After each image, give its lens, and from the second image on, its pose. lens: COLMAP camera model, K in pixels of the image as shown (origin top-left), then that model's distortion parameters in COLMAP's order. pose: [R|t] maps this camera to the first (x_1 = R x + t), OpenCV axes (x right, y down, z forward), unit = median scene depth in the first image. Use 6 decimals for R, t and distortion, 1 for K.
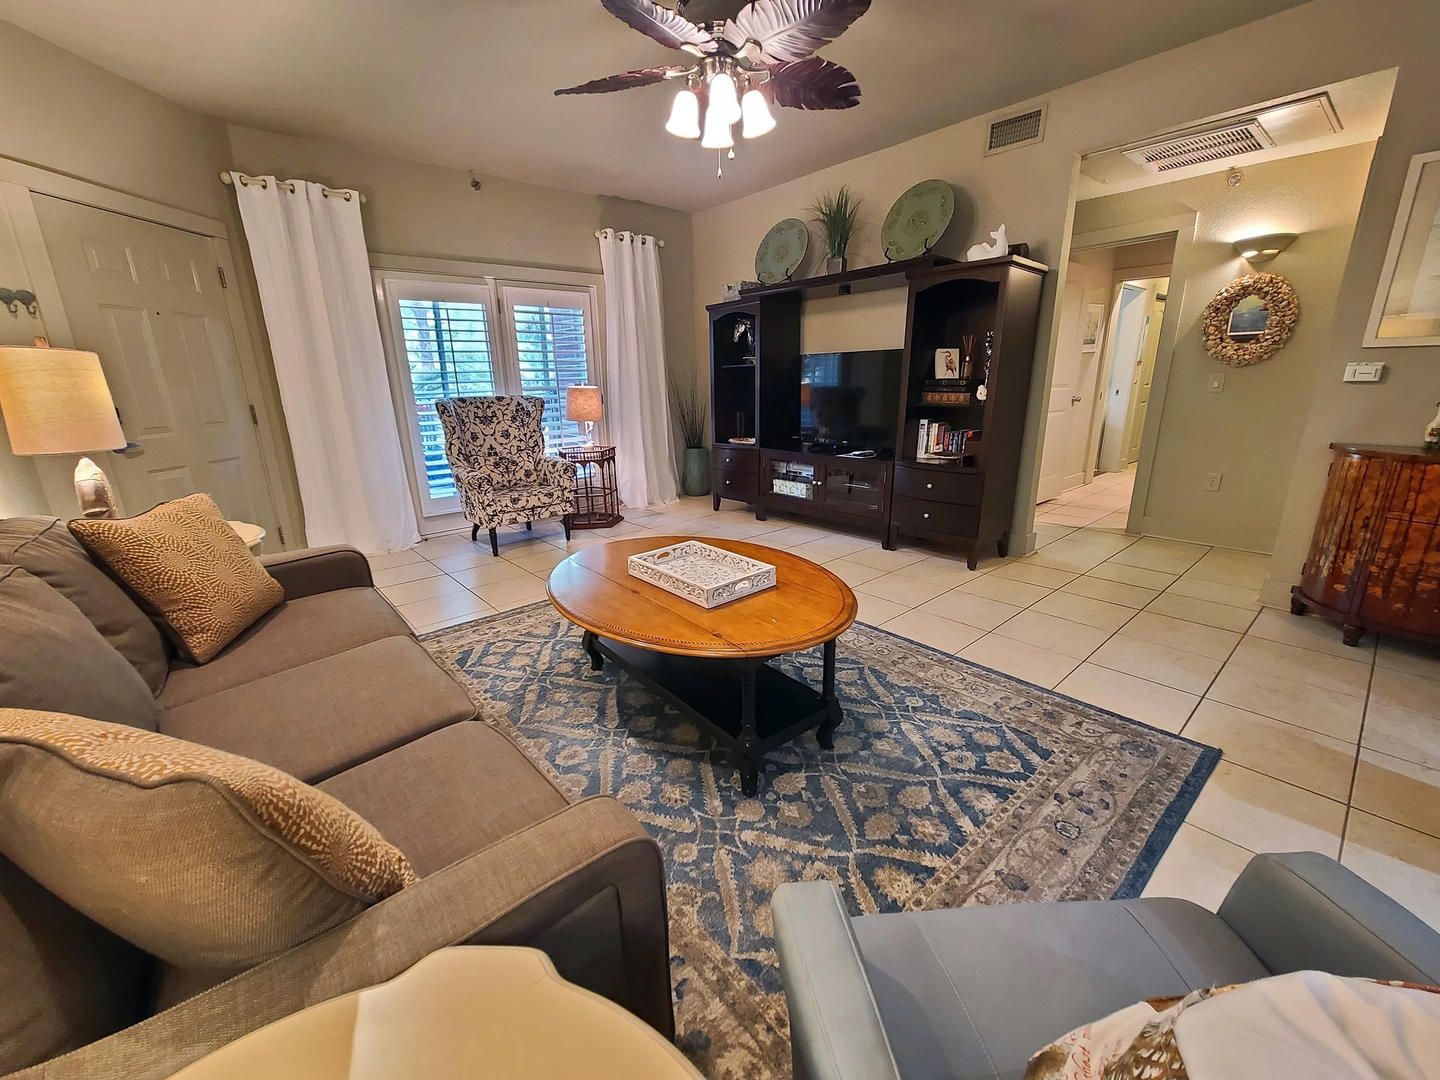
lens RADIAL K [[588.0, 0, 716.0], [0, 588.0, 545.4], [0, 0, 1]] dist [-0.000689, -0.000304]
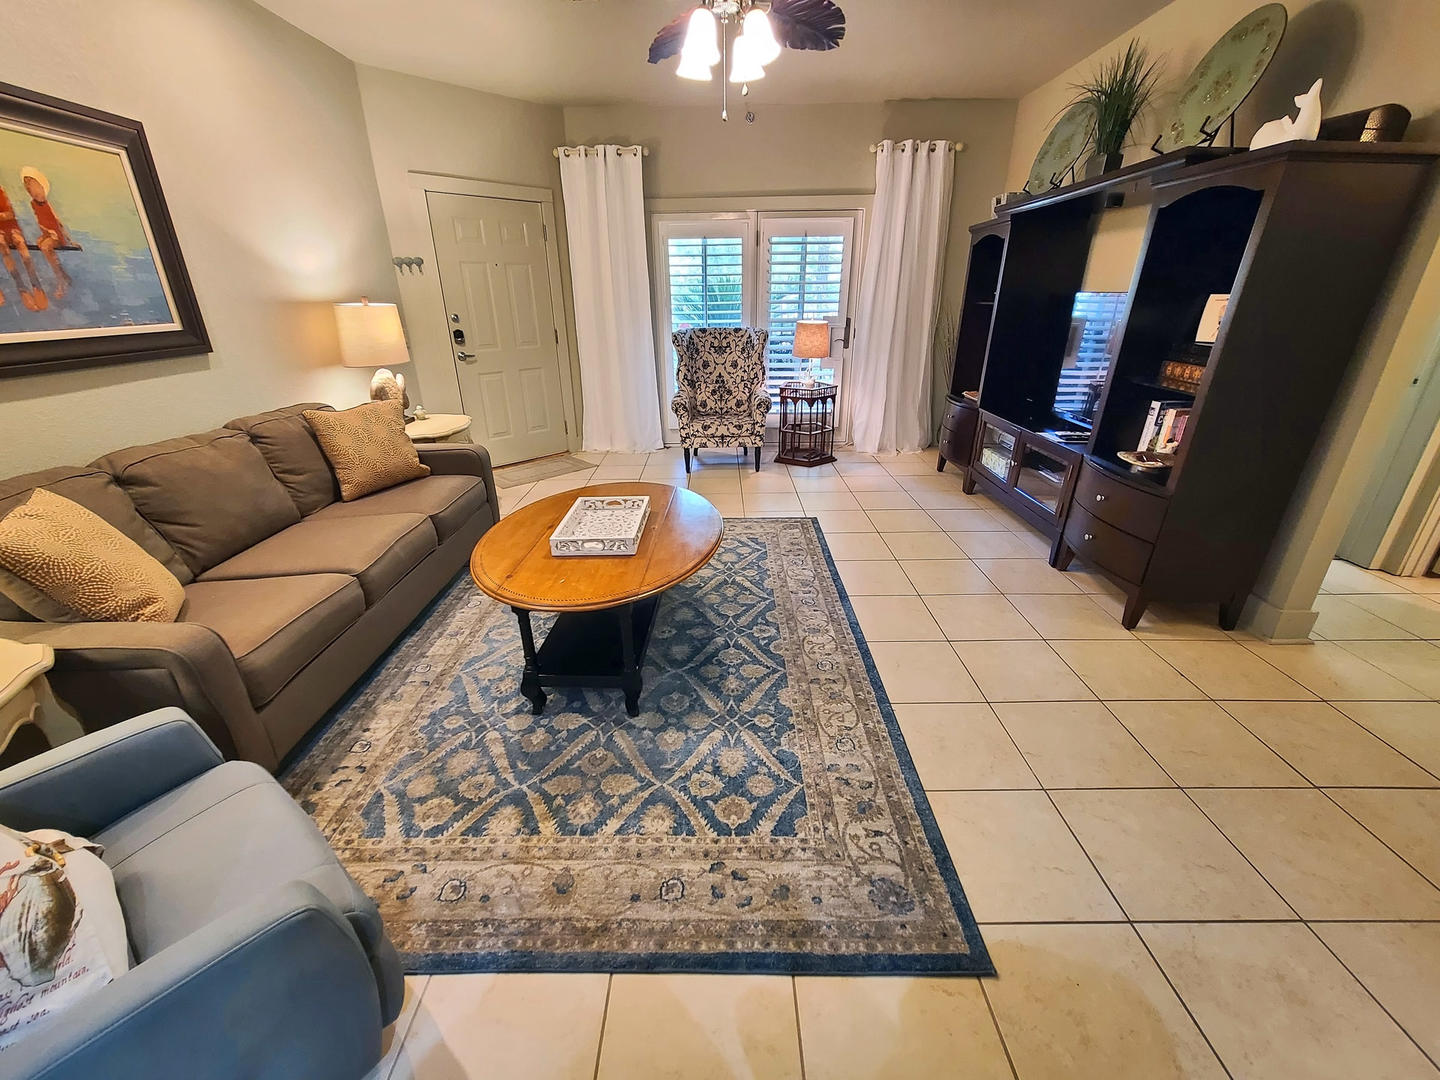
lens RADIAL K [[588.0, 0, 716.0], [0, 588.0, 545.4], [0, 0, 1]] dist [-0.000689, -0.000304]
pose [[0.752503, 0.274206, -0.598791, 0.480436], [-0.187442, 0.960772, 0.204409, -0.109804], [0.631351, -0.041579, 0.774381, 0.158092]]
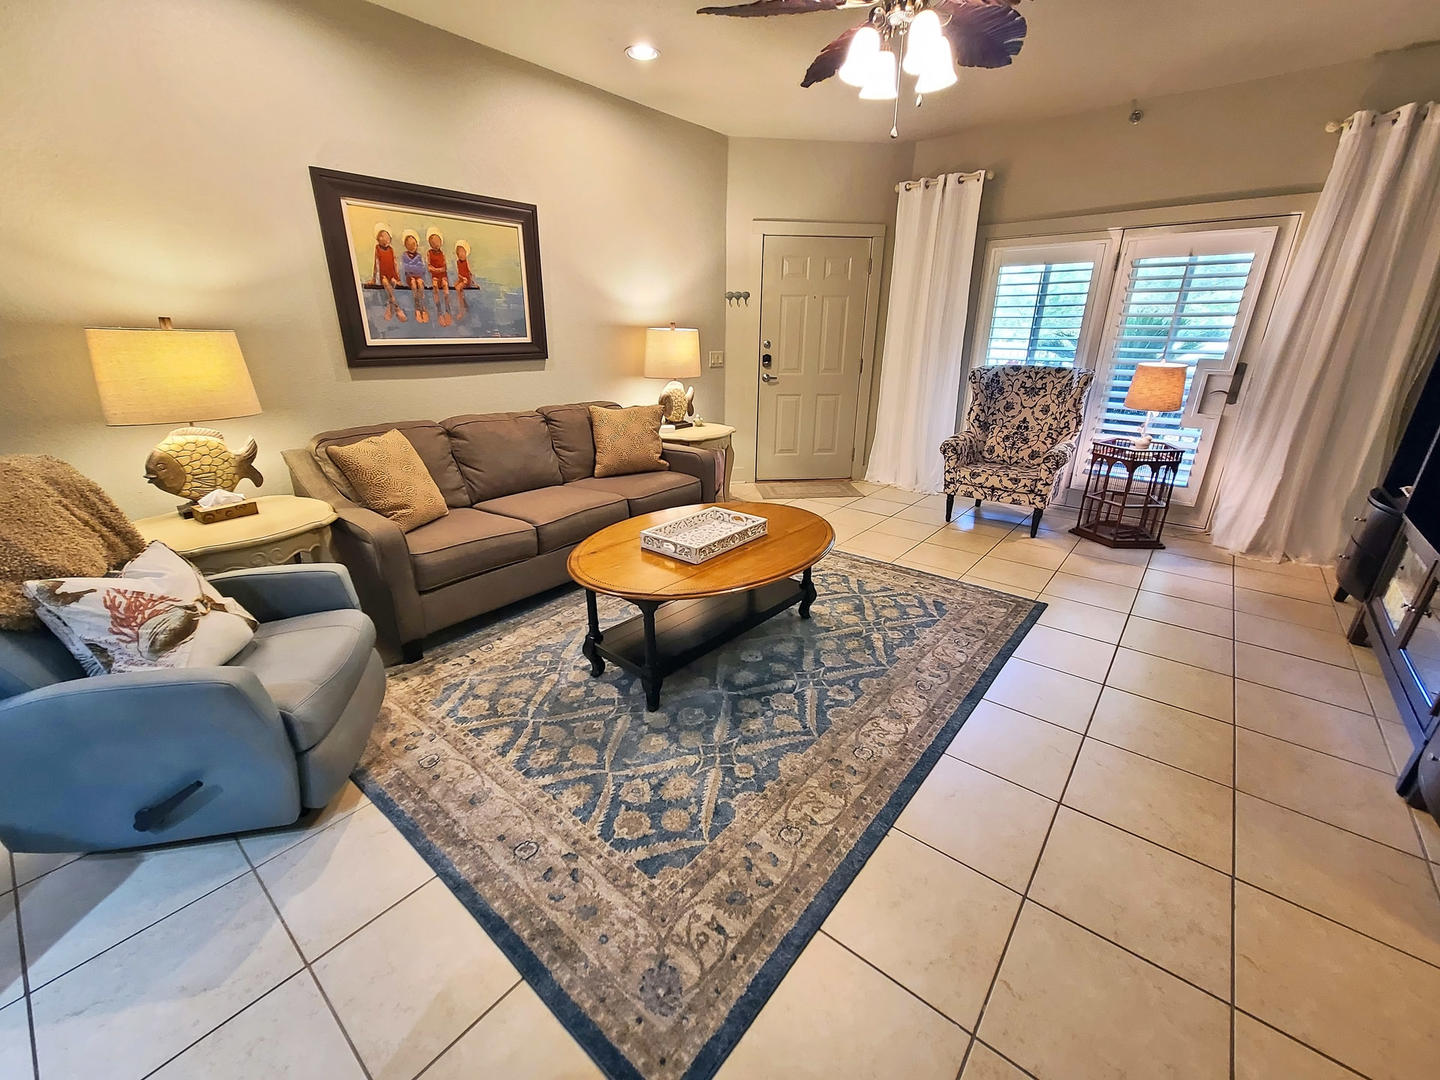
lens RADIAL K [[588.0, 0, 716.0], [0, 588.0, 545.4], [0, 0, 1]] dist [-0.000689, -0.000304]
pose [[0.166255, 0.364419, -0.916274, 0.631399], [-0.280405, 0.908317, 0.310376, -0.181387], [0.945374, 0.205327, 0.253197, 0.429593]]
